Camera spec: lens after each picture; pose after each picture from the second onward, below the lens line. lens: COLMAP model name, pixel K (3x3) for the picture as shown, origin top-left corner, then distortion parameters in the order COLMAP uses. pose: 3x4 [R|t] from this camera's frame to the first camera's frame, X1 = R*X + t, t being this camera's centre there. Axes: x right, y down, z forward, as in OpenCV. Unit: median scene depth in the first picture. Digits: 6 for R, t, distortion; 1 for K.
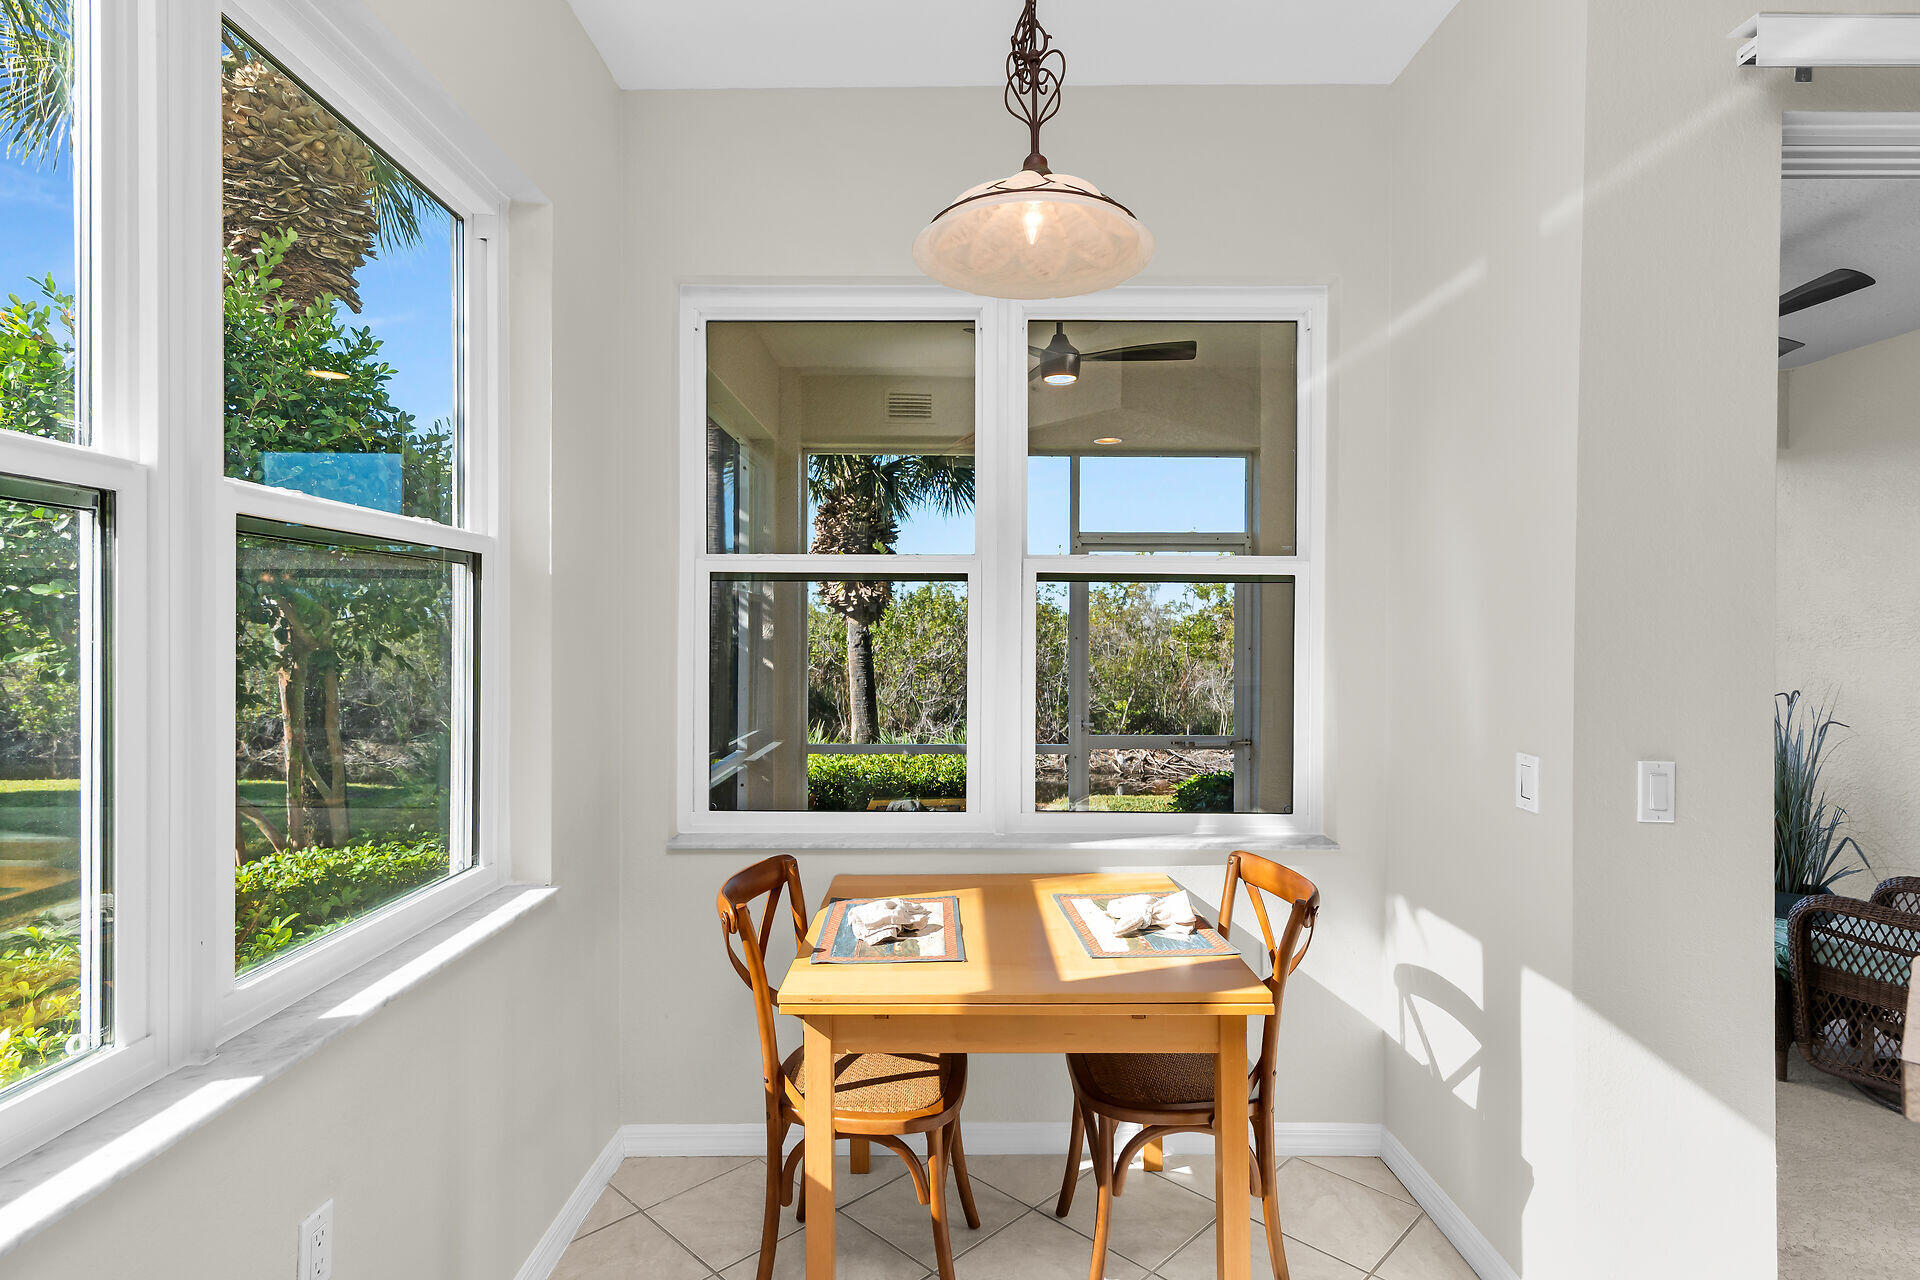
lens RADIAL K [[945.1, 0, 959.4], [0, 945.1, 615.2], [0, 0, 1]] dist [0.000371, 0.000128]
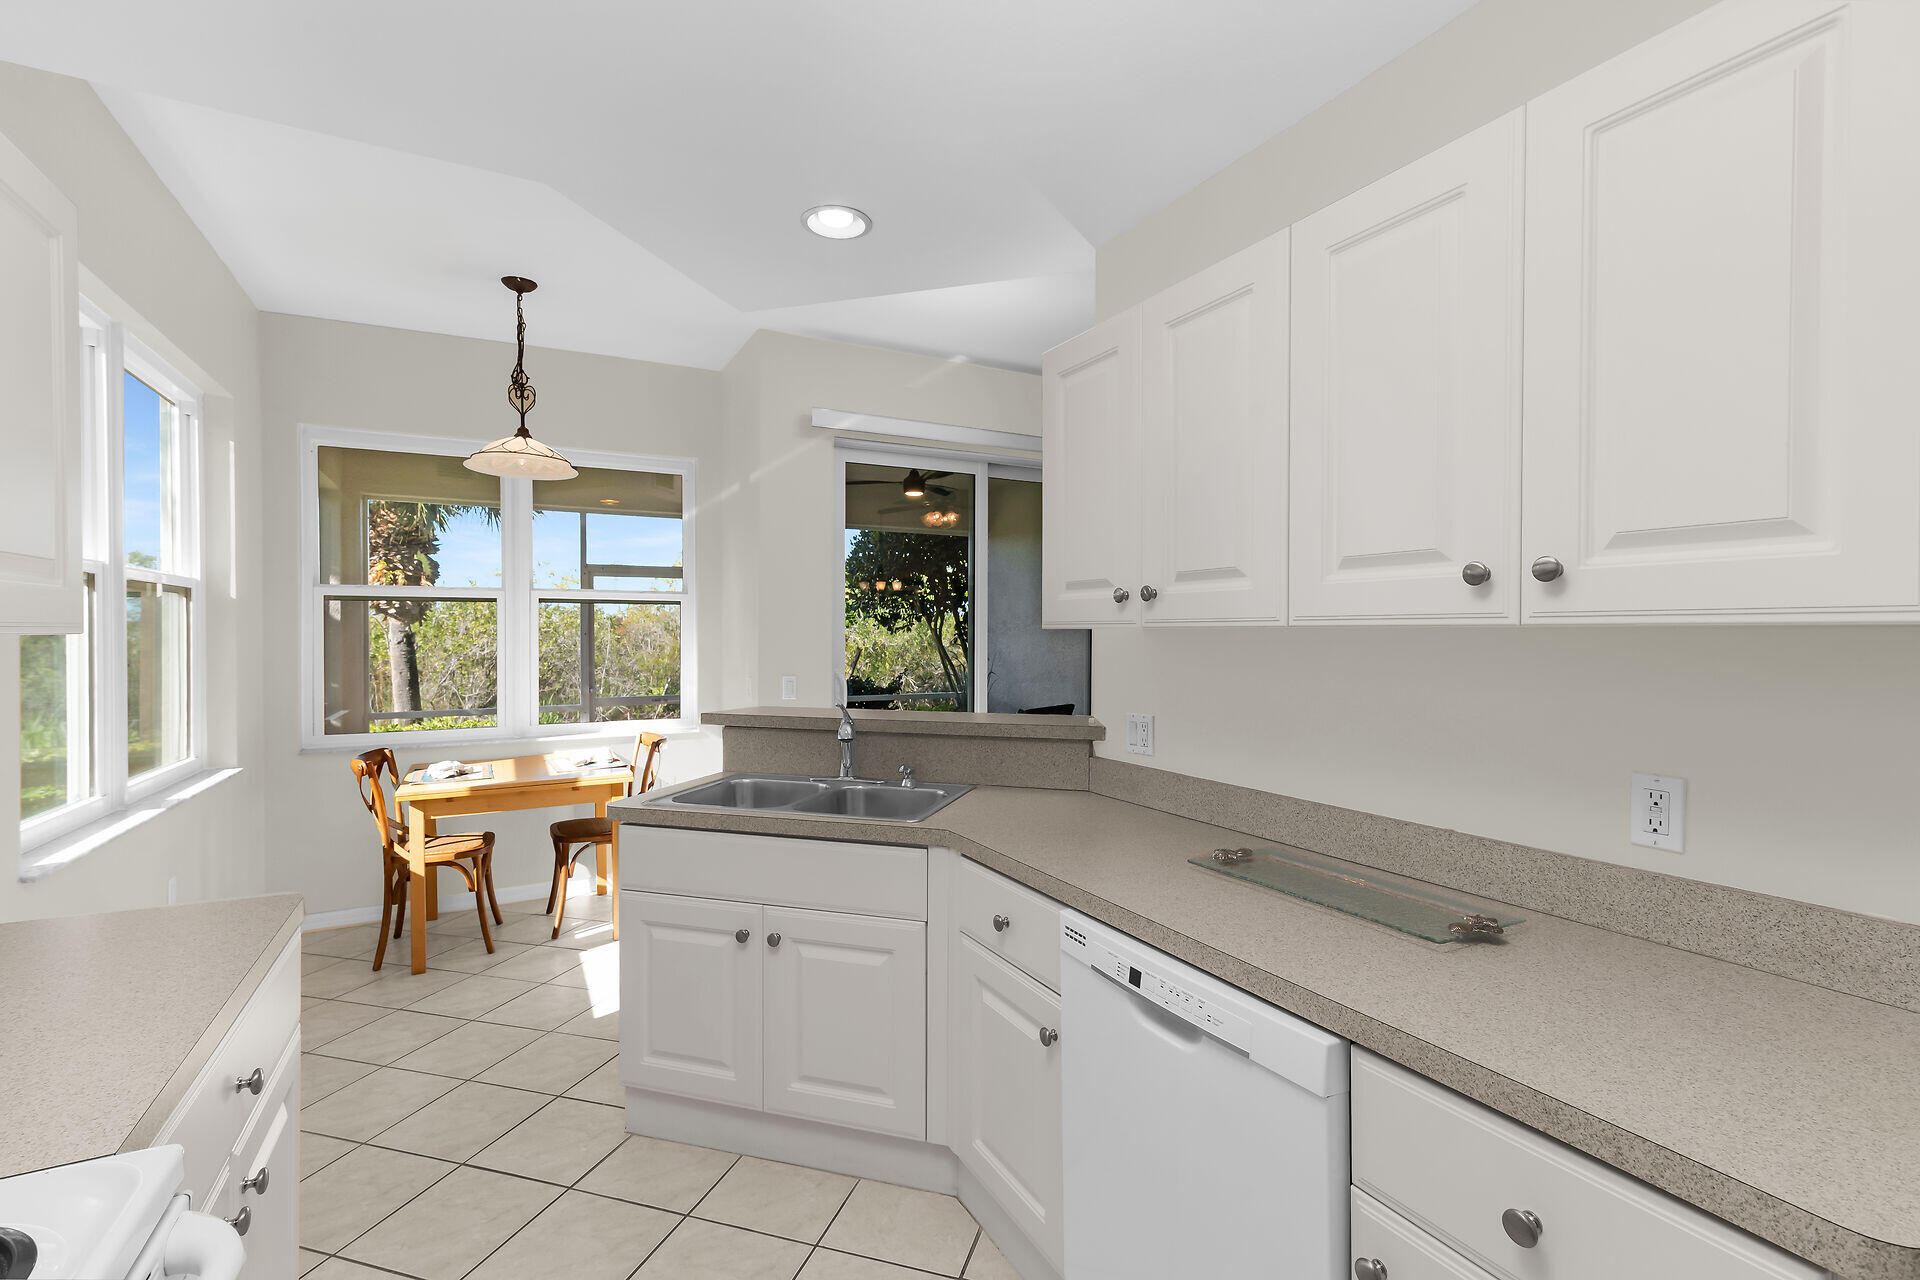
lens RADIAL K [[891.9, 0, 967.8], [0, 891.9, 635.6], [0, 0, 1]] dist [0.023076, 0.000414]
pose [[0.890239, -0.007385, 0.455434, 0.025895], [-0.003417, 0.999732, 0.022891, -0.012560], [-0.455481, -0.021935, 0.889975, -0.890311]]
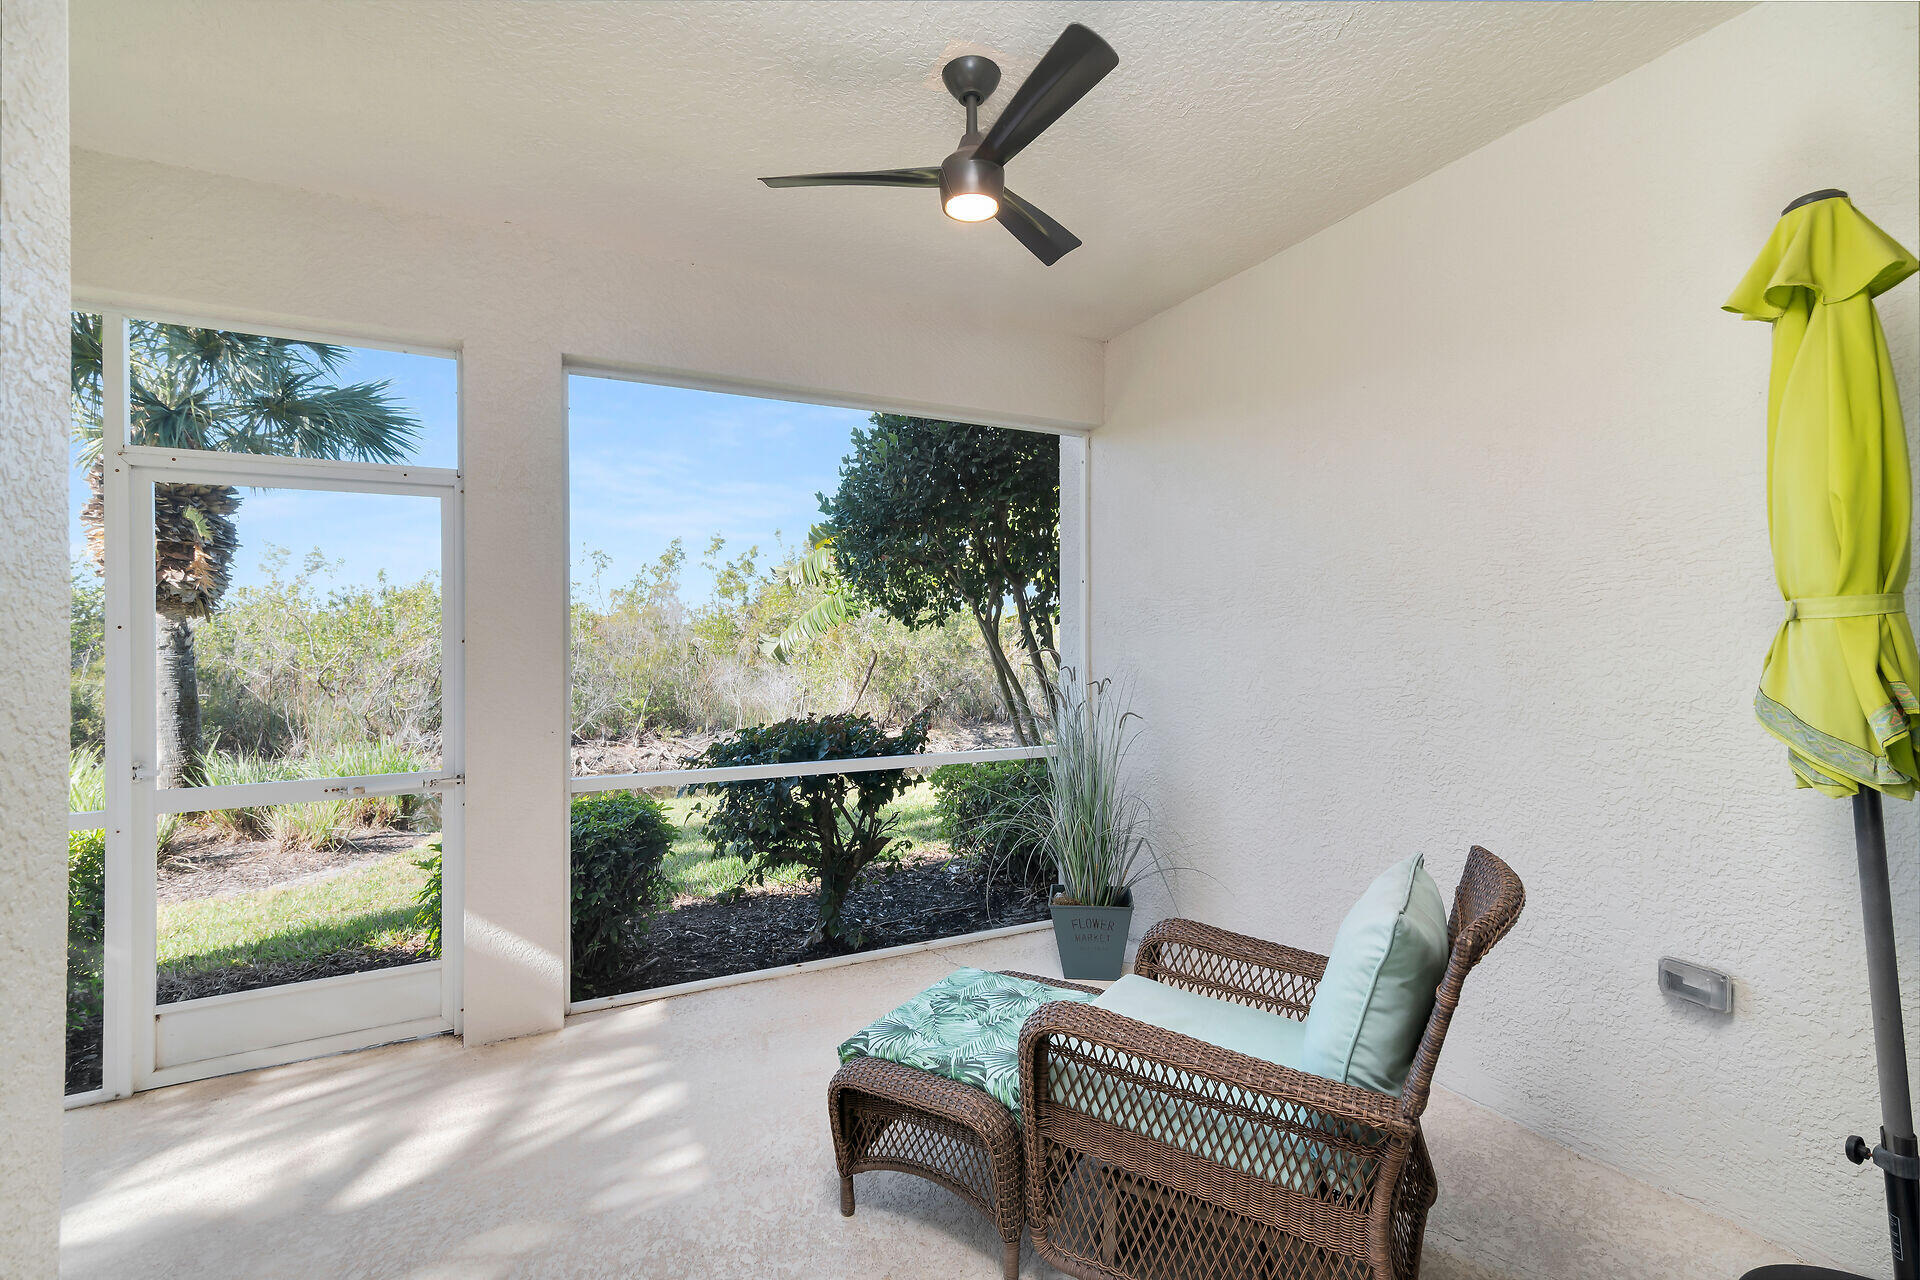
lens RADIAL K [[765.4, 0, 957.8], [0, 765.4, 630.5], [0, 0, 1]] dist [0.000335, 0.000193]
pose [[0.903191, -0.003732, 0.429223, 0.625061], [-0.001849, 0.999919, 0.012586, 0.033391], [-0.429235, -0.012161, 0.903111, 0.556471]]
